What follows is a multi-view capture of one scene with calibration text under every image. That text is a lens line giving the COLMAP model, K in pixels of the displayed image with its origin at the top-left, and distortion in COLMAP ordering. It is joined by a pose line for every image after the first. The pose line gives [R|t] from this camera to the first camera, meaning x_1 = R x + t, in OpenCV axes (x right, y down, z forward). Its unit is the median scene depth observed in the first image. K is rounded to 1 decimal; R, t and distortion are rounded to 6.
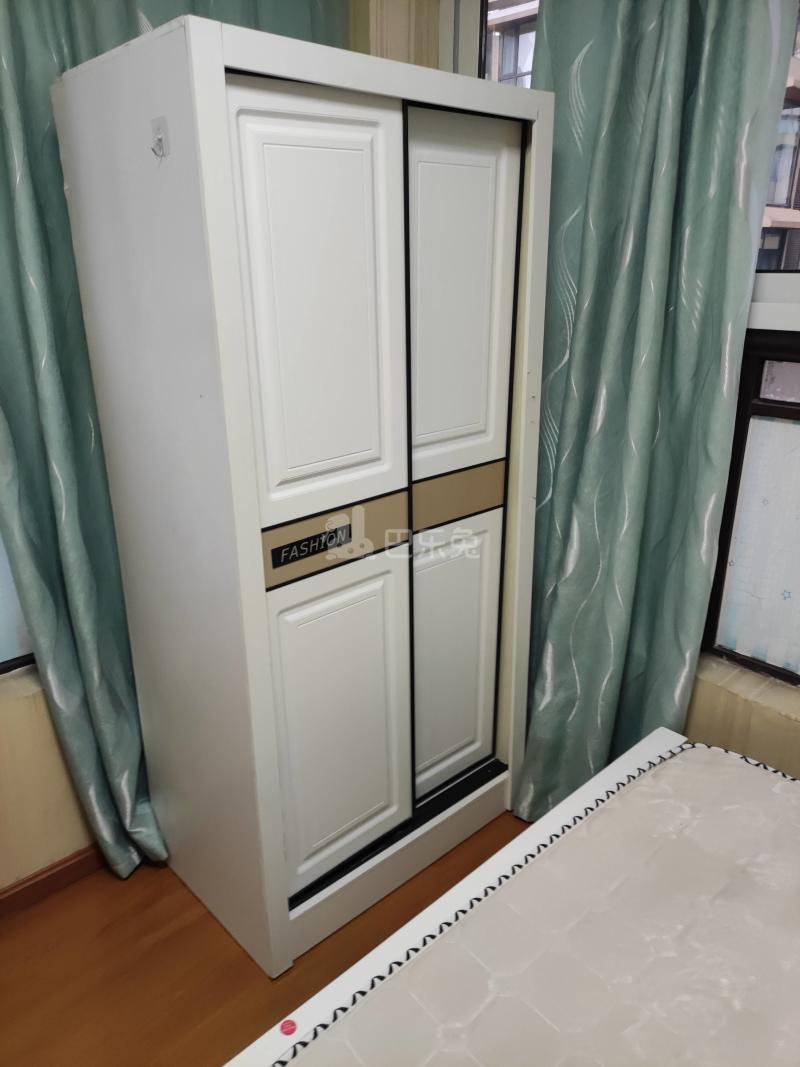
lens RADIAL K [[796.7, 0, 400.0], [0, 796.7, 533.5], [0, 0, 1]] dist [0.047999, -0.001051]
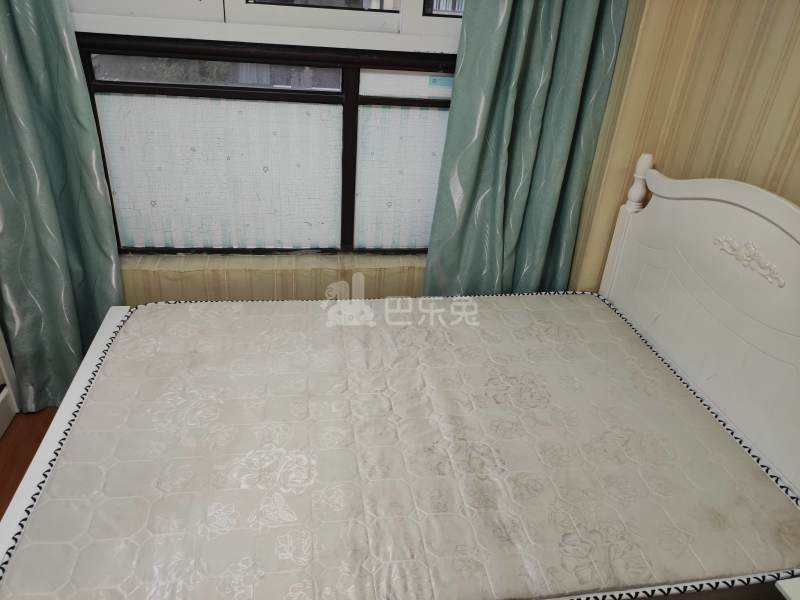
lens RADIAL K [[597.3, 0, 400.0], [0, 597.3, 300.0], [0, 0, 1]] dist [0.047999, -0.001051]
pose [[0.568501, -0.367972, 0.735801, -0.215203], [0.215219, 0.929766, 0.298690, -0.000415], [-0.794032, -0.011447, 0.607768, -0.156698]]
